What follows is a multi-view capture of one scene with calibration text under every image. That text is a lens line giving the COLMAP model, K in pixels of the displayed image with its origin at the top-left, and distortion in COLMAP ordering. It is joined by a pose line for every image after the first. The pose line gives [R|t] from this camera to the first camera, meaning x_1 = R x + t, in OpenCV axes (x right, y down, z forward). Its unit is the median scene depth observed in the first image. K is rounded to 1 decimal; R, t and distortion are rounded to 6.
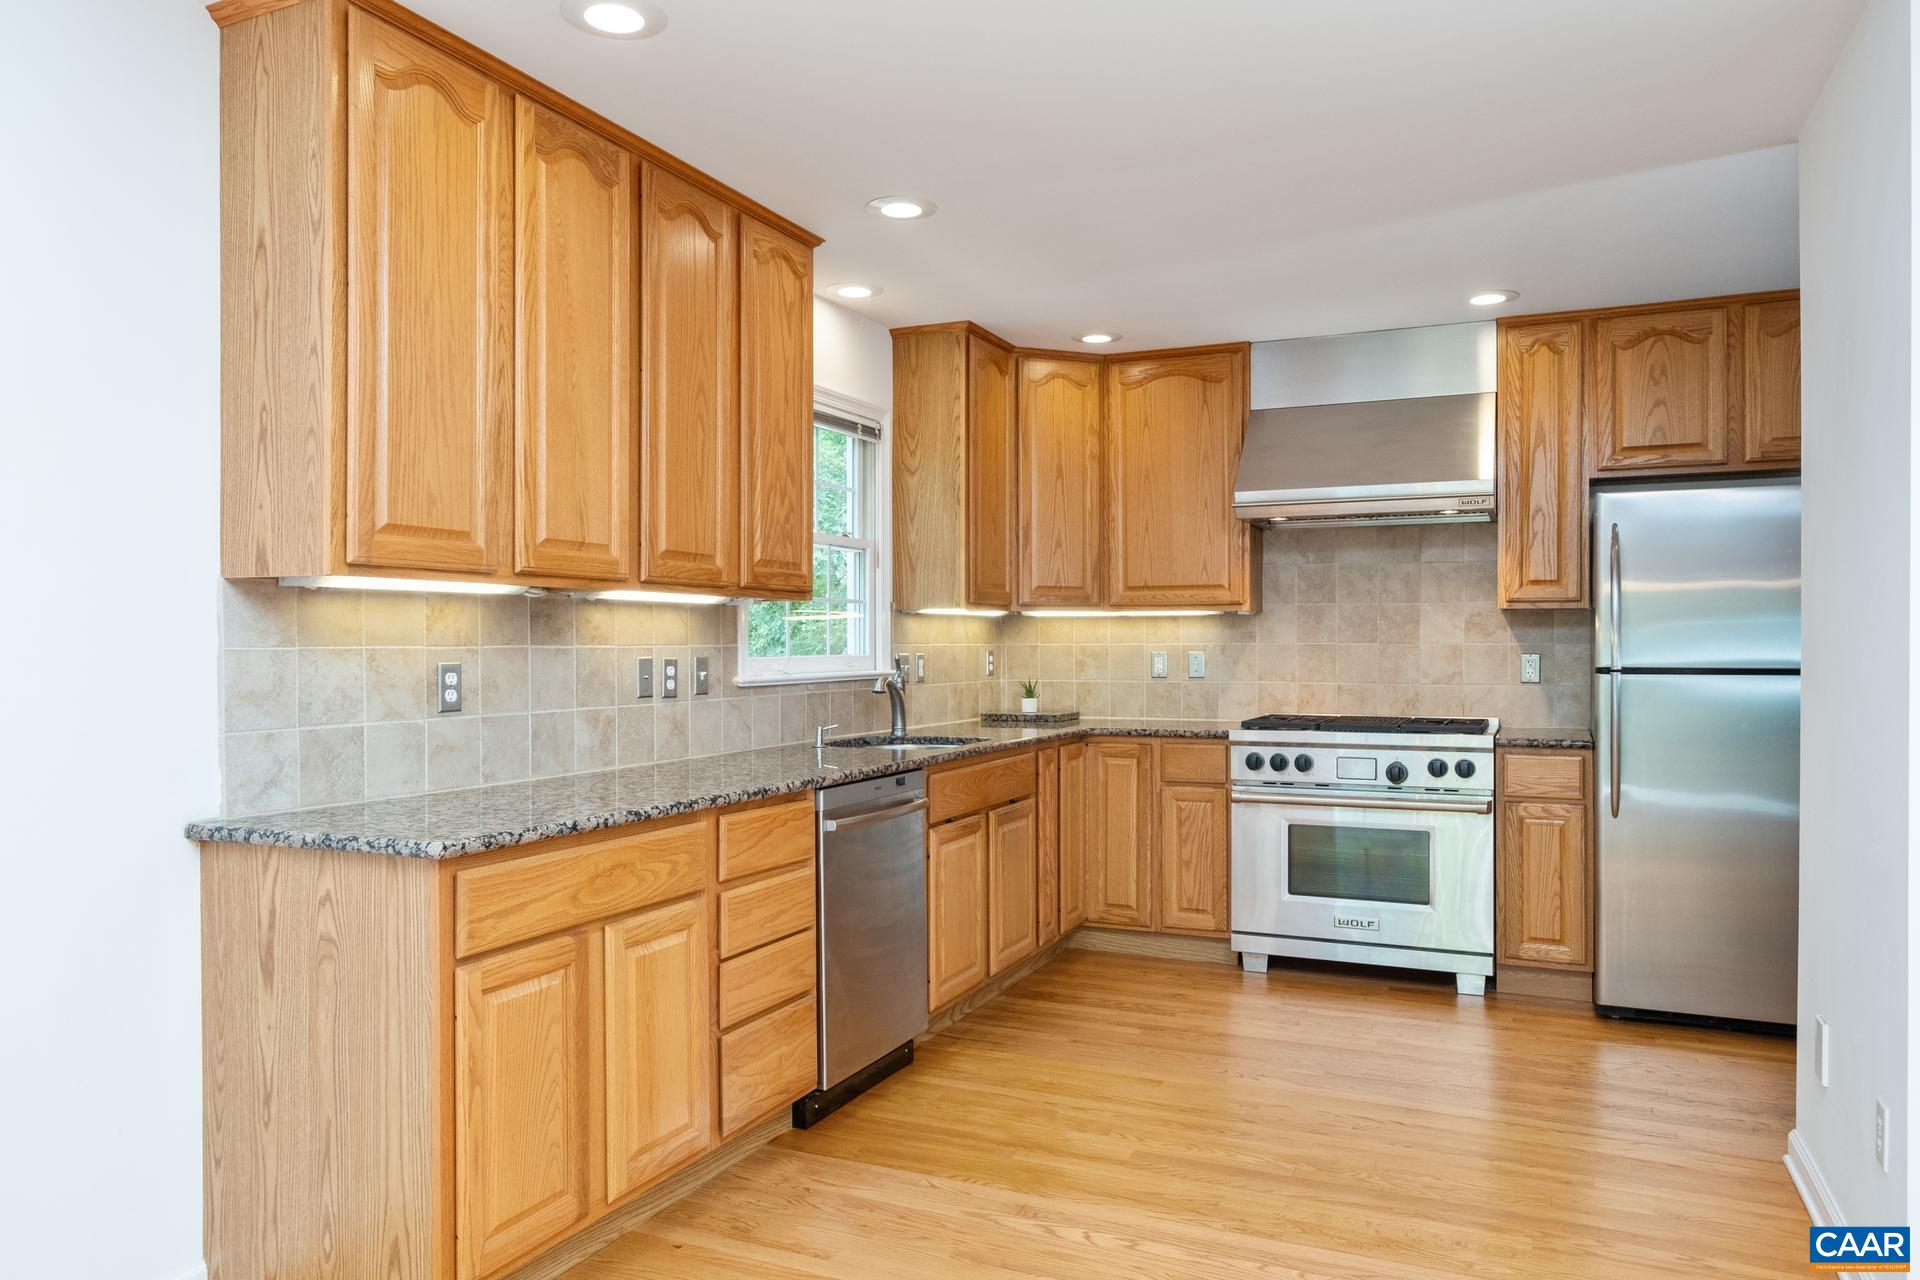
lens RADIAL K [[1304.6, 0, 962.0], [0, 1304.6, 649.2], [0, 0, 1]] dist [-0.003892, -0.000586]
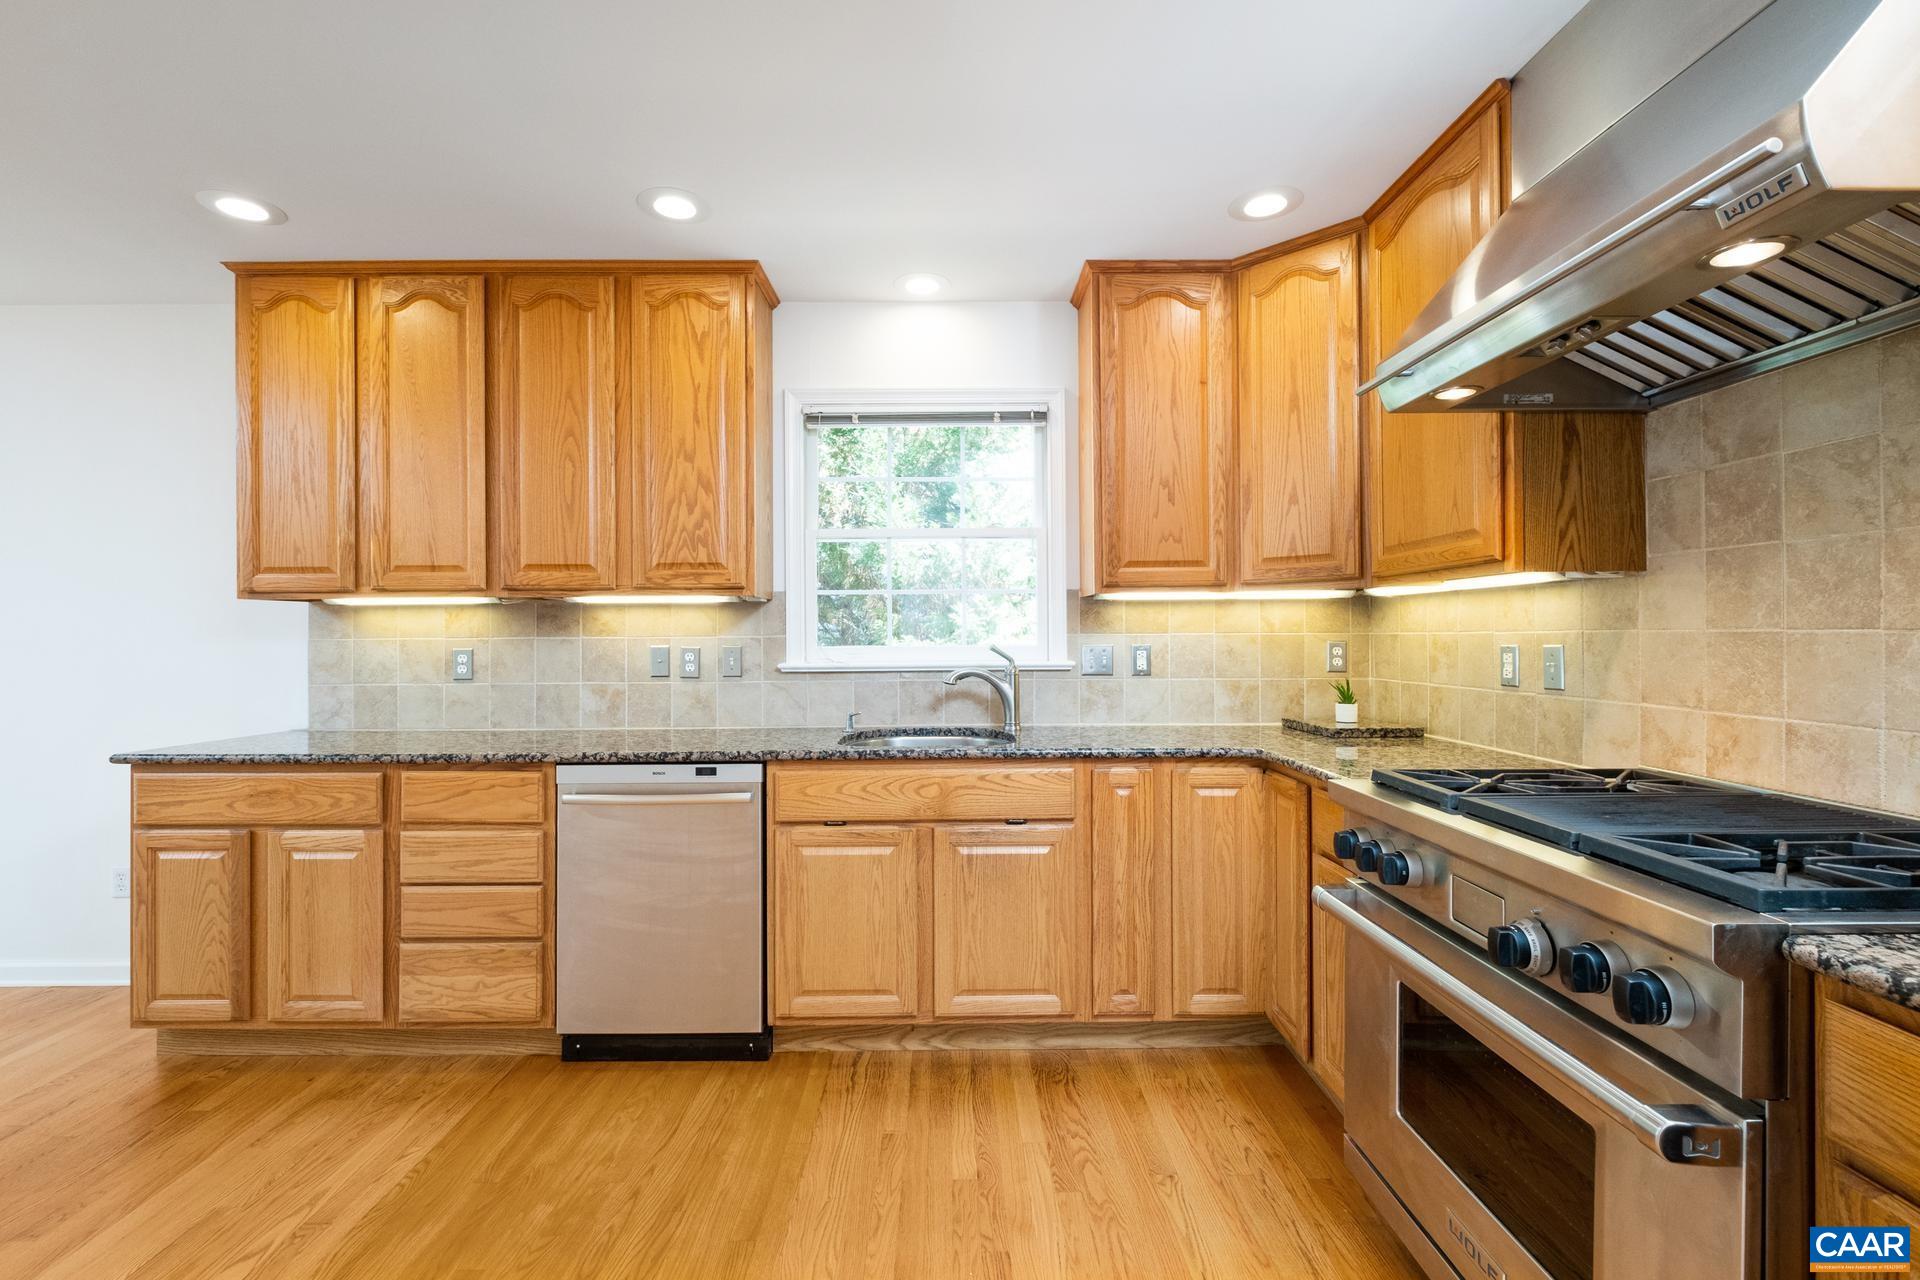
lens RADIAL K [[835.8, 0, 962.6], [0, 835.8, 633.6], [0, 0, 1]] dist [0.015663, -0.013177]
pose [[0.414794, -0.002546, -0.909912, 0.666088], [0.000553, 0.999997, -0.002546, -0.004028], [0.909915, 0.000553, 0.414794, 0.970253]]
